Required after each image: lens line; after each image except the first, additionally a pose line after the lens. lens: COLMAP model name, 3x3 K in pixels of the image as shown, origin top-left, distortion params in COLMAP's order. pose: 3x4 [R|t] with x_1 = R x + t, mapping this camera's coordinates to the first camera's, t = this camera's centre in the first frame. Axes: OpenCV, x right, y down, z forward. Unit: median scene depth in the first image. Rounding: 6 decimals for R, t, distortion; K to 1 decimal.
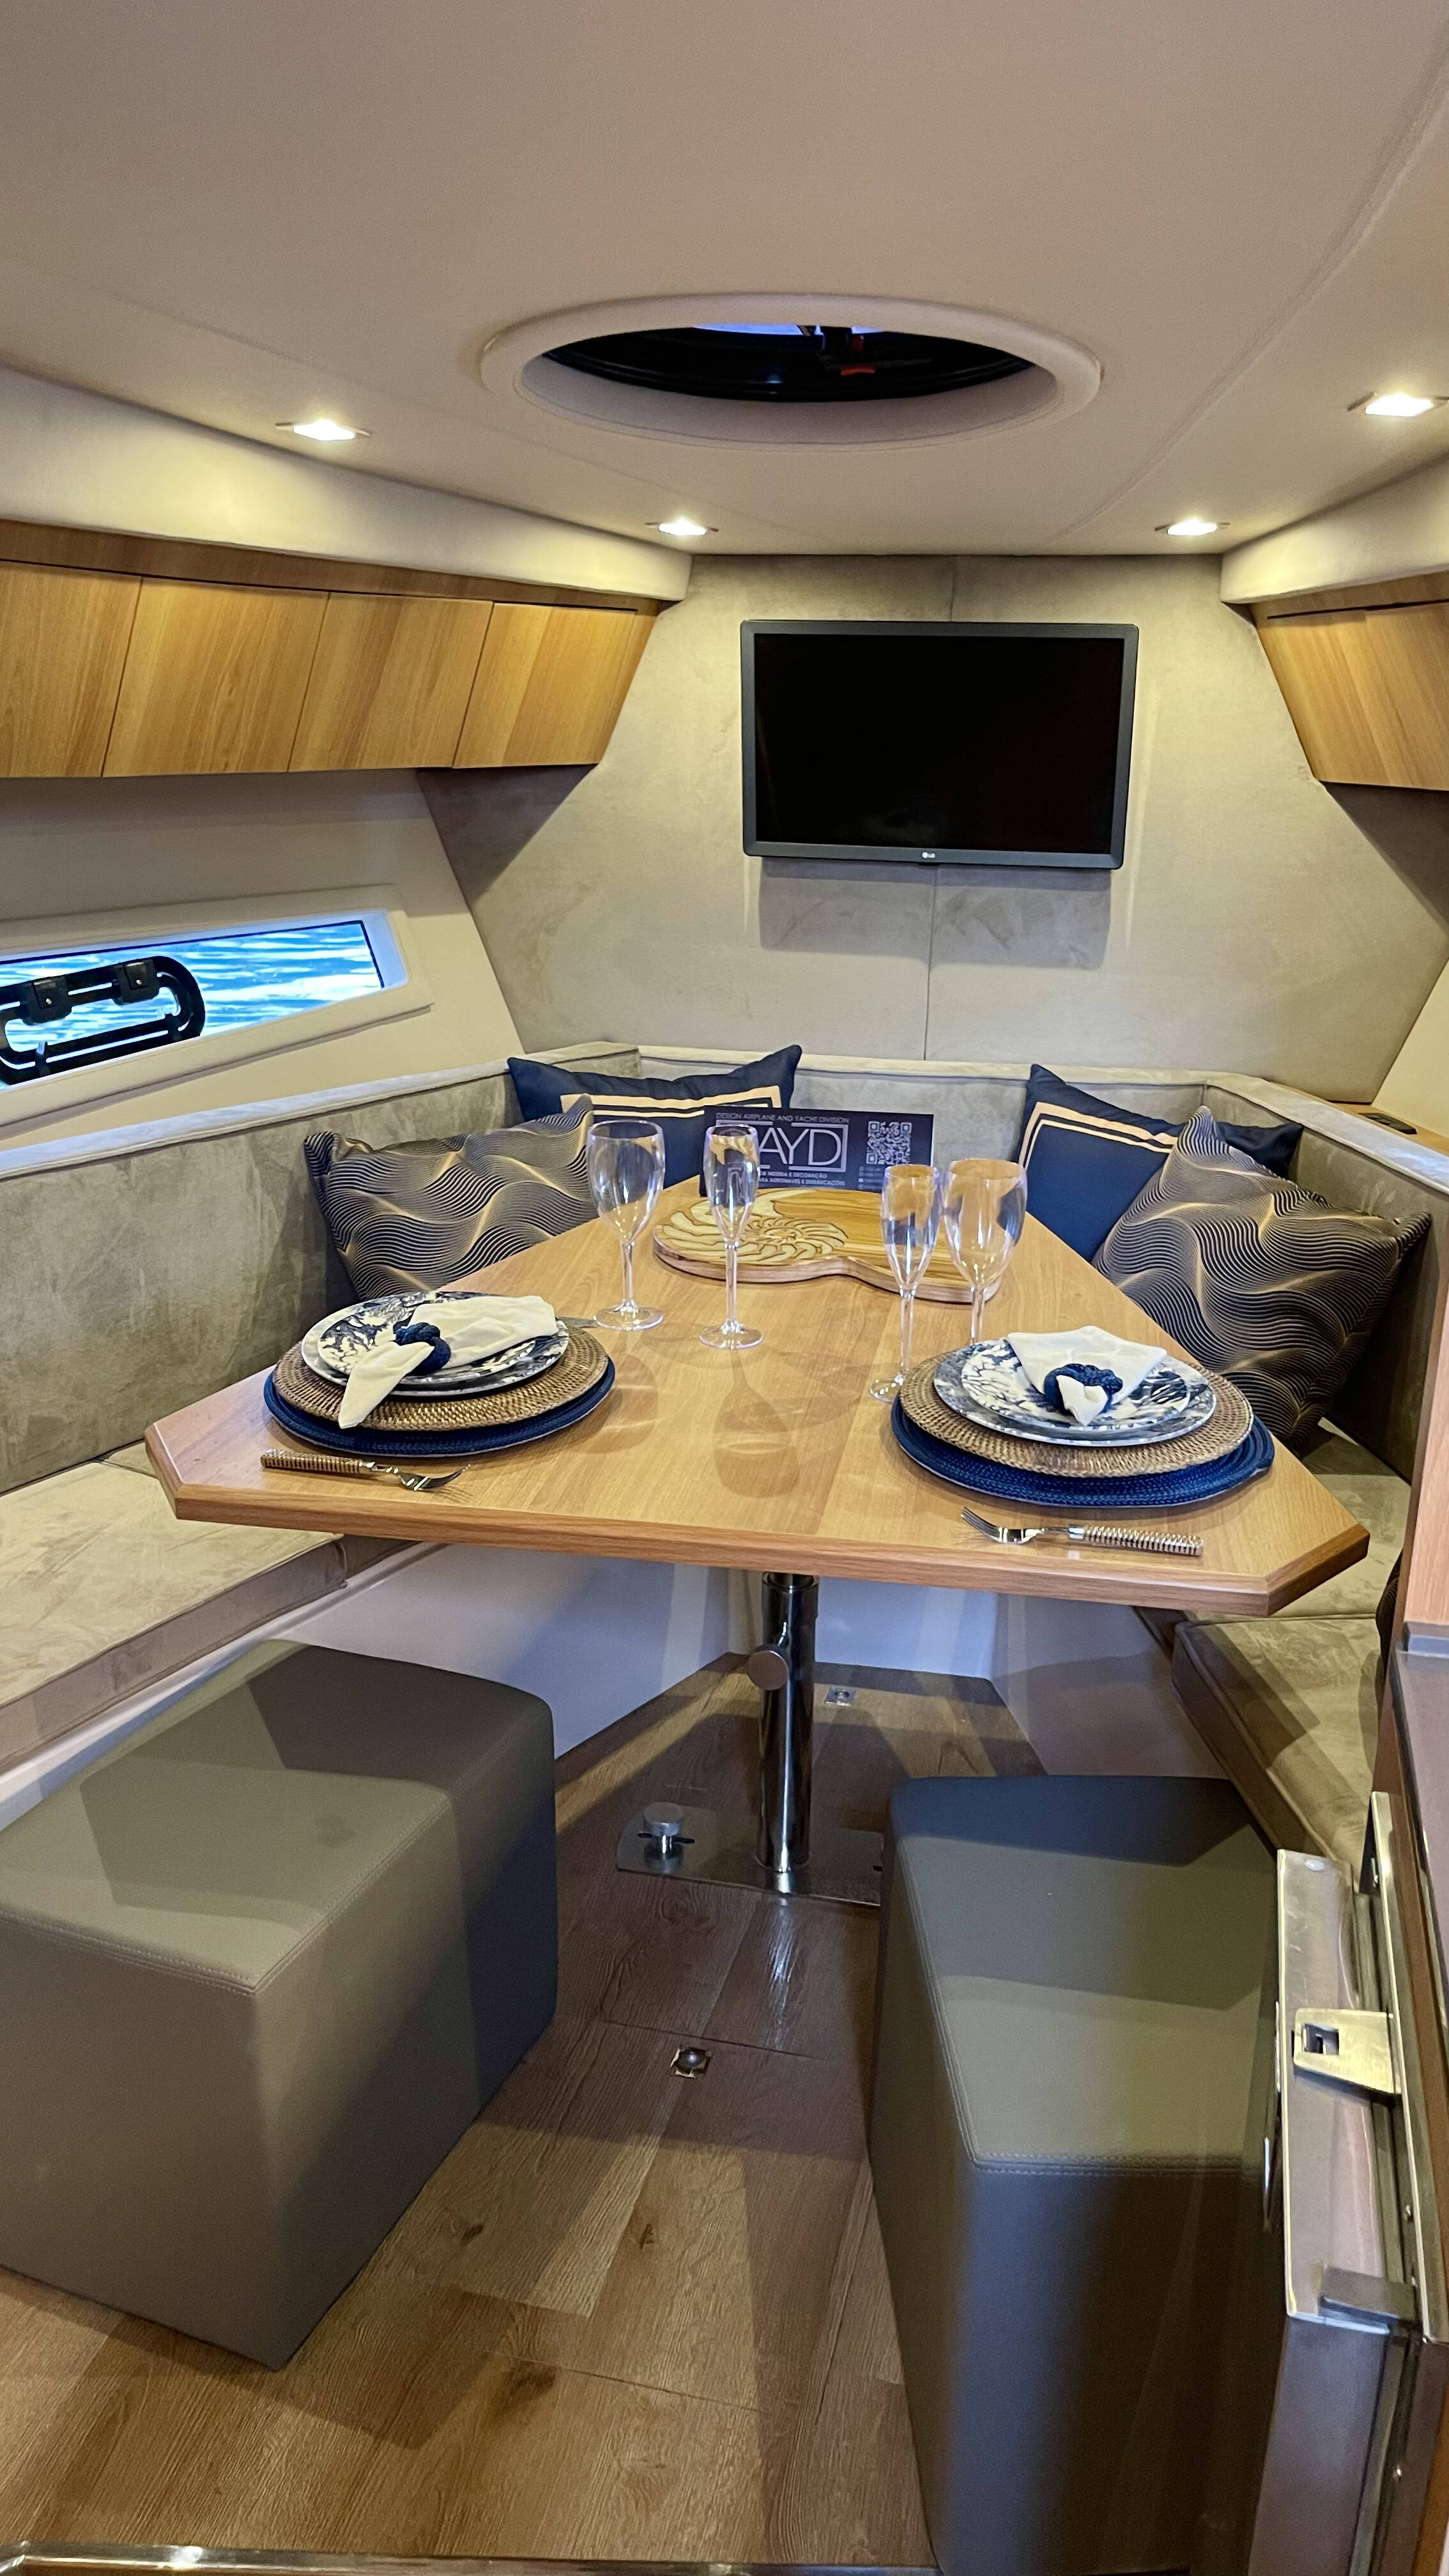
lens RADIAL K [[1967.0, 0, 724.5], [0, 1967.0, 1288.0], [0, 0, 1]] dist [0.094965, -0.129586]
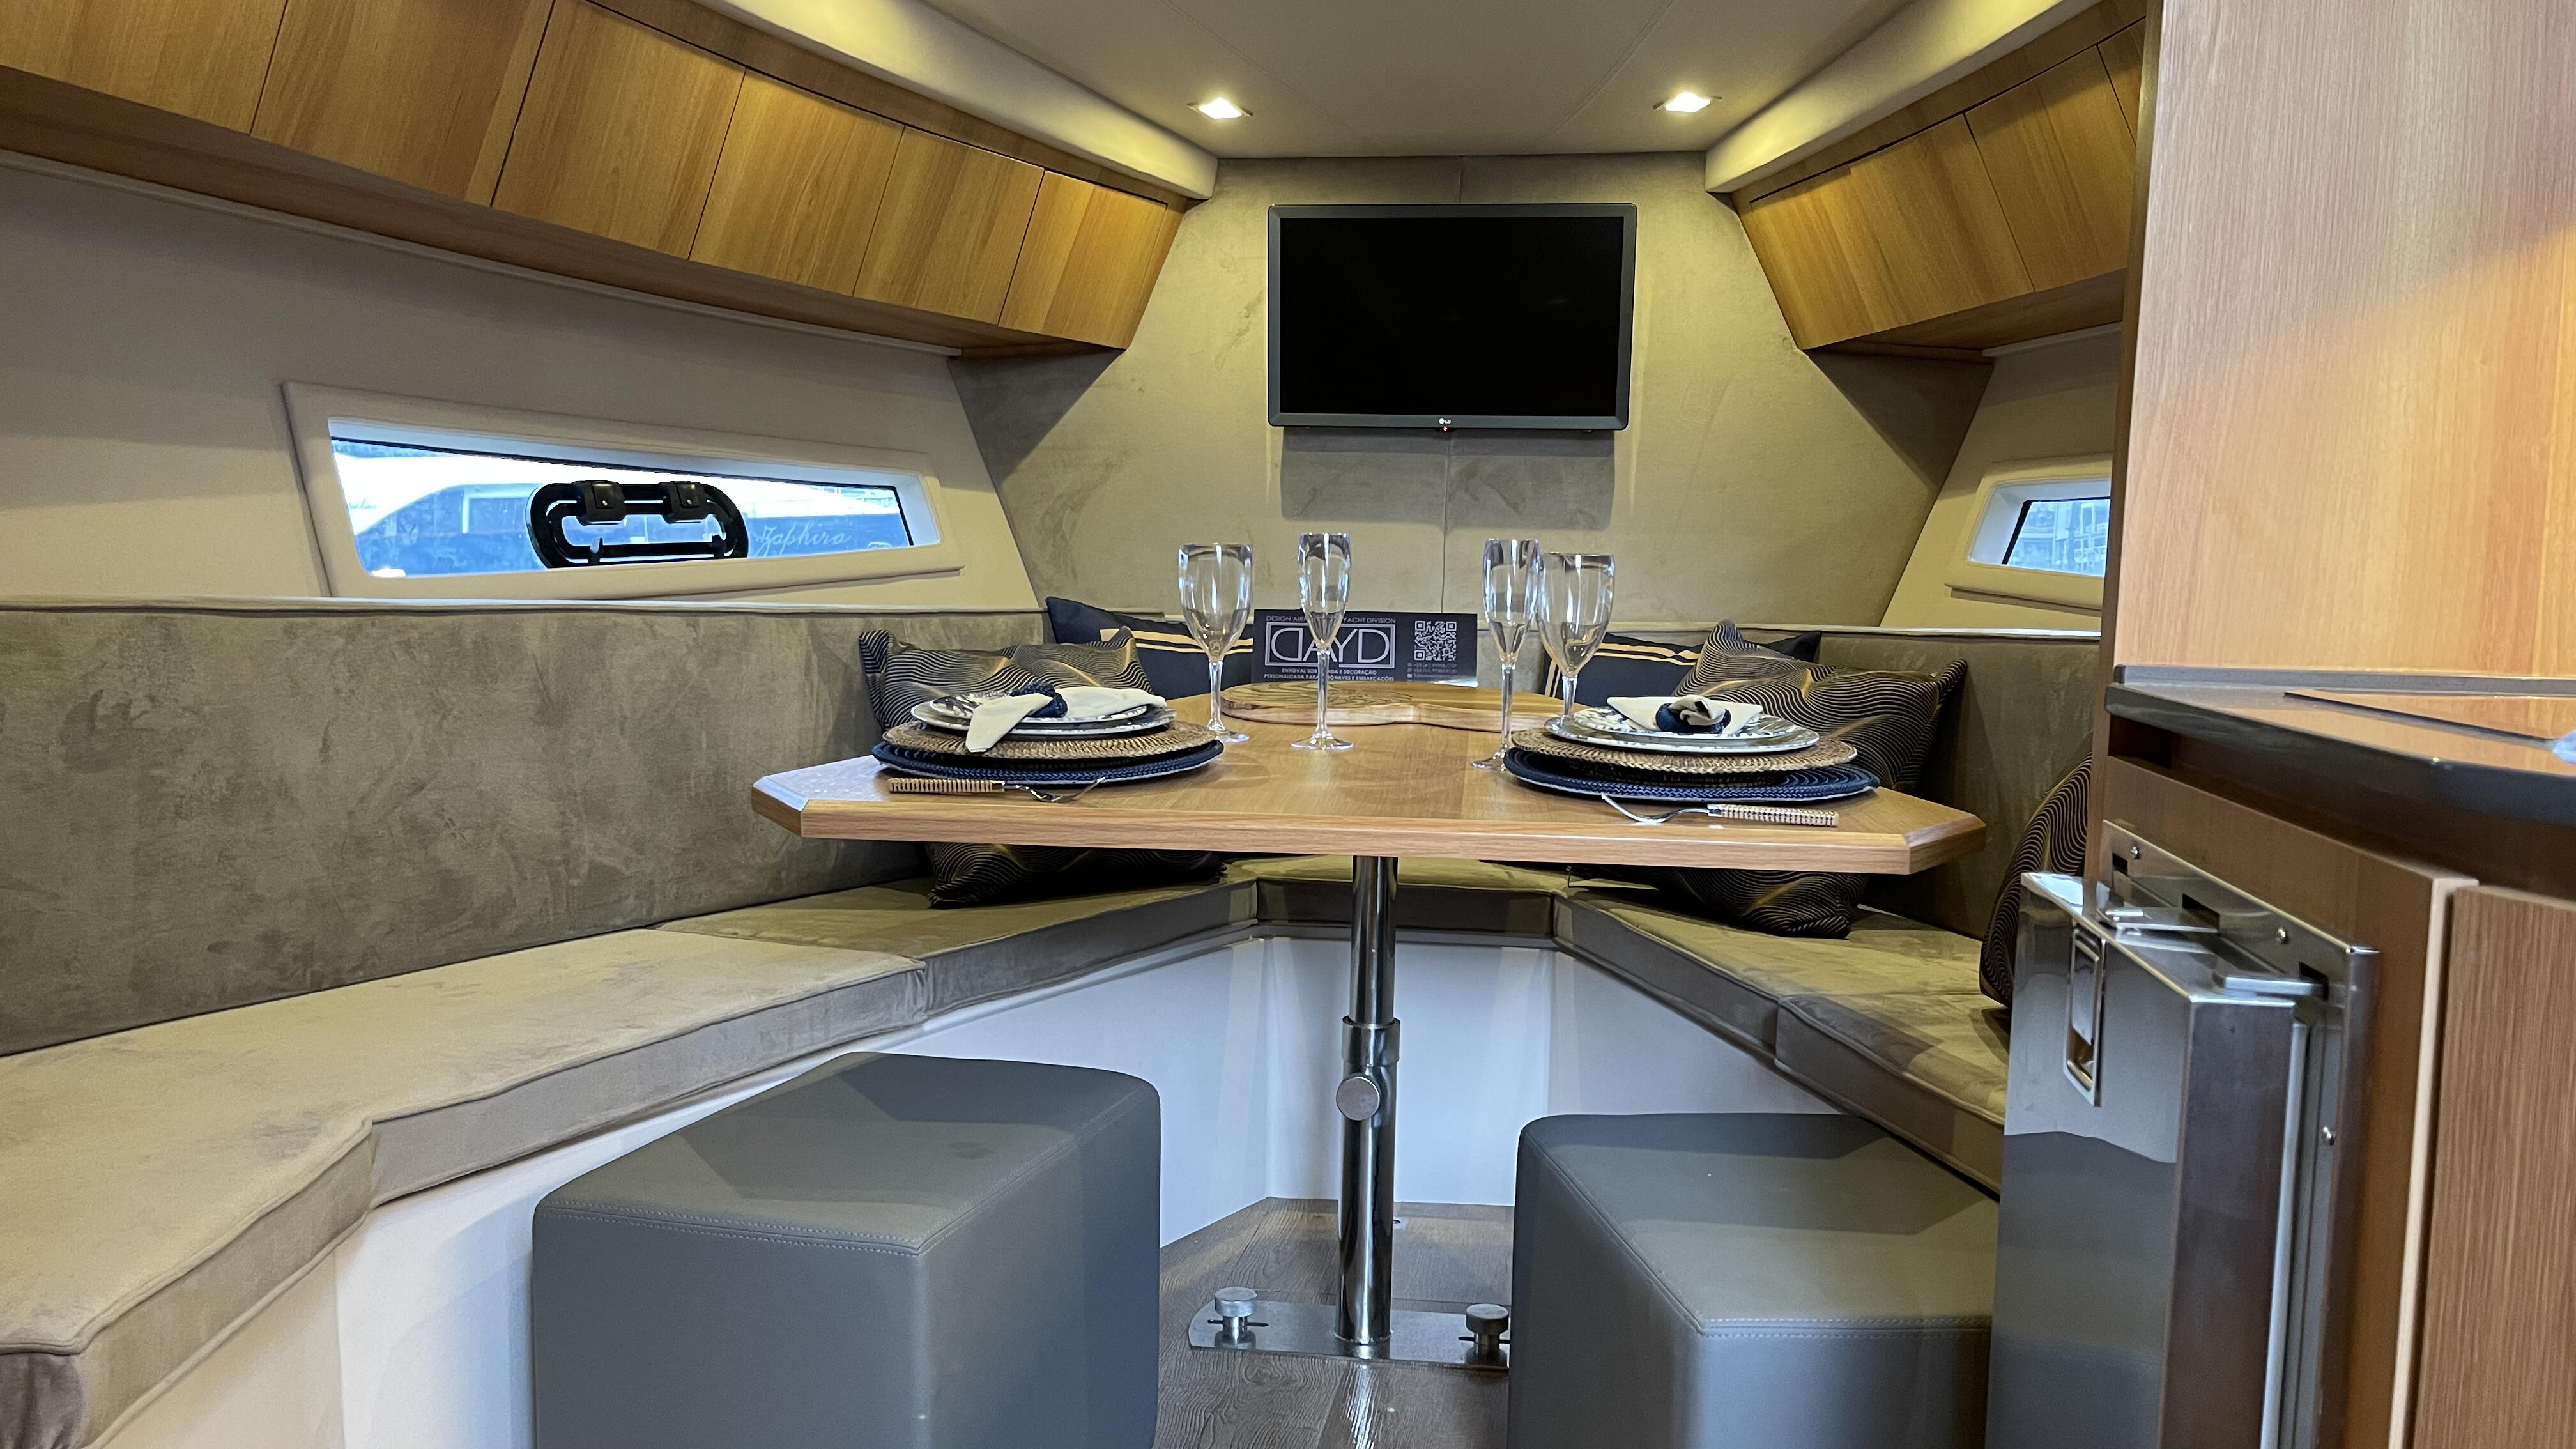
lens RADIAL K [[1967.0, 0, 1299.8], [0, 1967.0, 728.9], [0, 0, 1]] dist [0.094965, -0.129586]
pose [[0.995891, 0.000441, 0.090564, -0.076738], [0.018038, 0.978987, -0.203124, 0.171129], [-0.088751, 0.203923, 0.974956, 0.008658]]
